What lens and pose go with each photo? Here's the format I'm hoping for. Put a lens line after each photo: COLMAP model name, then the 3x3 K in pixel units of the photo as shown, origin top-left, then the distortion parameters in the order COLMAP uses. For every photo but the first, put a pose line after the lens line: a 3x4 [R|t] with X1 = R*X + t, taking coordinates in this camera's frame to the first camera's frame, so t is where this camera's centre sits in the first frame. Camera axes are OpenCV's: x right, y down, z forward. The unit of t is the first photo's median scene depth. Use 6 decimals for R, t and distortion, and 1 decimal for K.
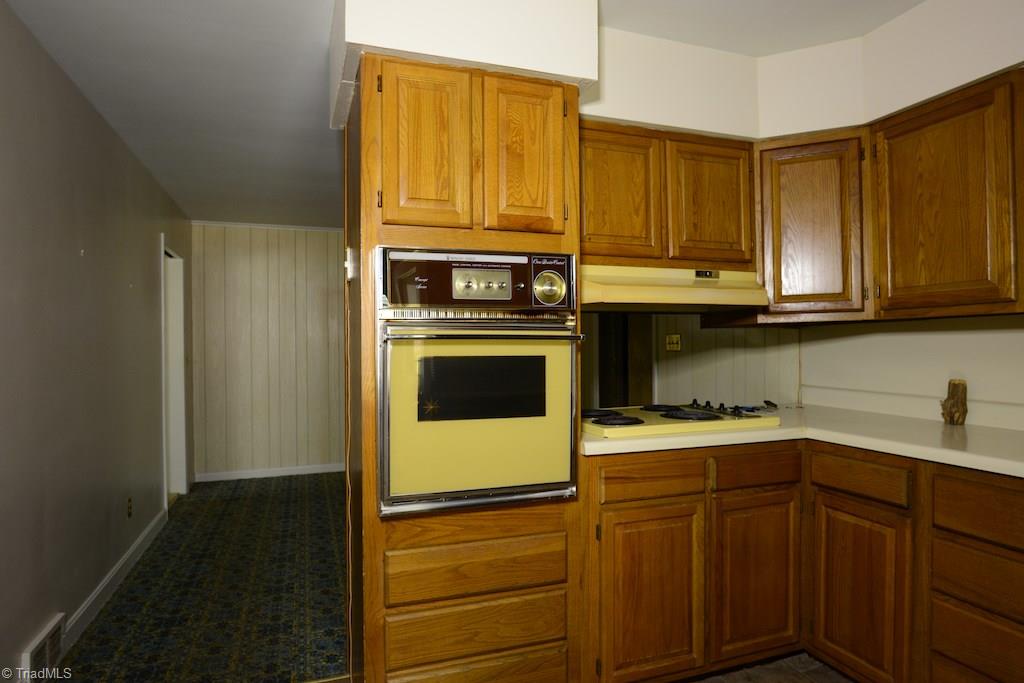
lens RADIAL K [[585.2, 0, 510.4], [0, 585.2, 344.9], [0, 0, 1]] dist [-0.044054, 0.019088]
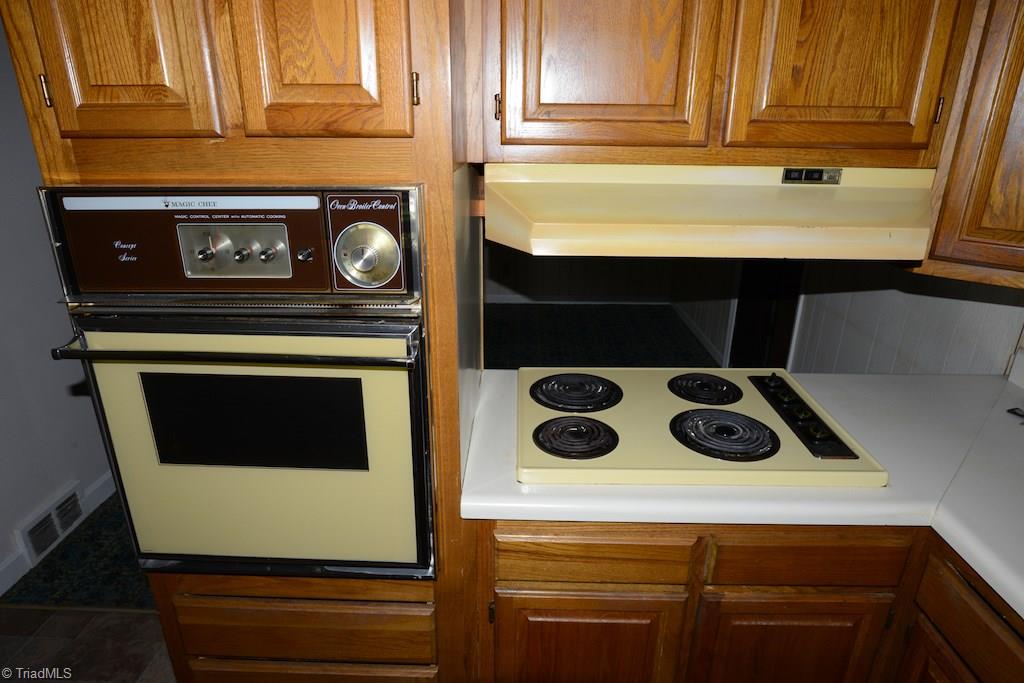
lens RADIAL K [[585.2, 0, 510.4], [0, 585.2, 344.9], [0, 0, 1]] dist [-0.044054, 0.019088]
pose [[0.935191, 0.139754, -0.325401, 0.354972], [-0.014745, 0.933411, 0.358506, -0.204656], [0.353835, -0.330474, 0.874979, 0.545416]]
